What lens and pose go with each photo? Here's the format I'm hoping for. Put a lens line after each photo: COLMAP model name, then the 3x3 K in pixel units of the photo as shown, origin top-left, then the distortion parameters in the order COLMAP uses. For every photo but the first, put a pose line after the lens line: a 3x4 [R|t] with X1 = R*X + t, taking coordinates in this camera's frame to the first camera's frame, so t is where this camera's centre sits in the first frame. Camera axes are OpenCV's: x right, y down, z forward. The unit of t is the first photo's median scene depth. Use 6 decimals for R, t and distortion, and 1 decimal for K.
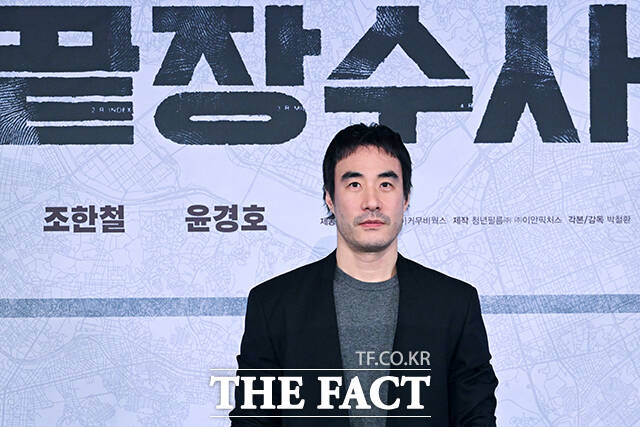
lens RADIAL K [[2566.6, 0, 320.0], [0, 2566.6, 213.5], [0, 0, 1]] dist [-0.177021, -2.804409]
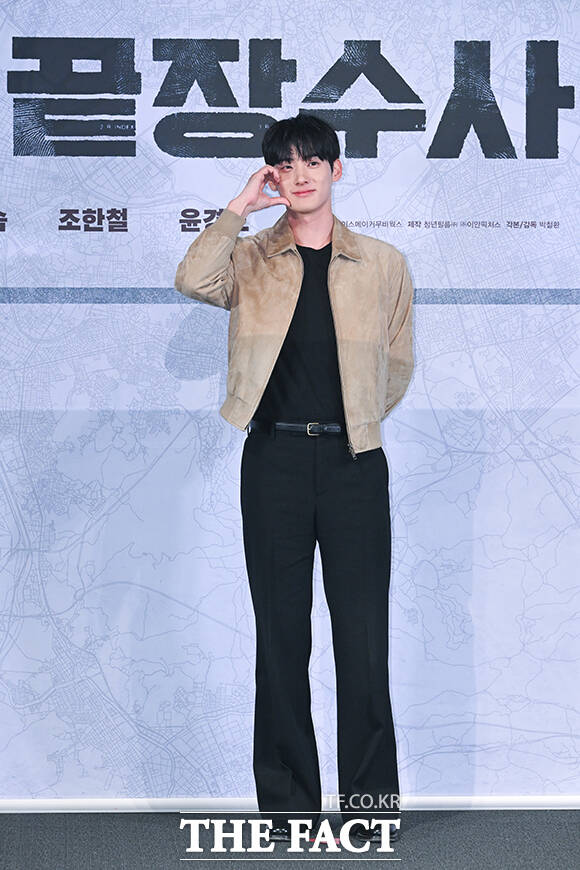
lens RADIAL K [[3111.0, 0, 290.0], [0, 3111.0, 435.0], [0, 0, 1]] dist [-0.166131, 0.686777]
pose [[0.999947, 0.009589, -0.003733, 0.004308], [-0.009380, 0.998572, 0.052593, 0.024776], [0.004232, -0.052555, 0.998609, -0.424031]]
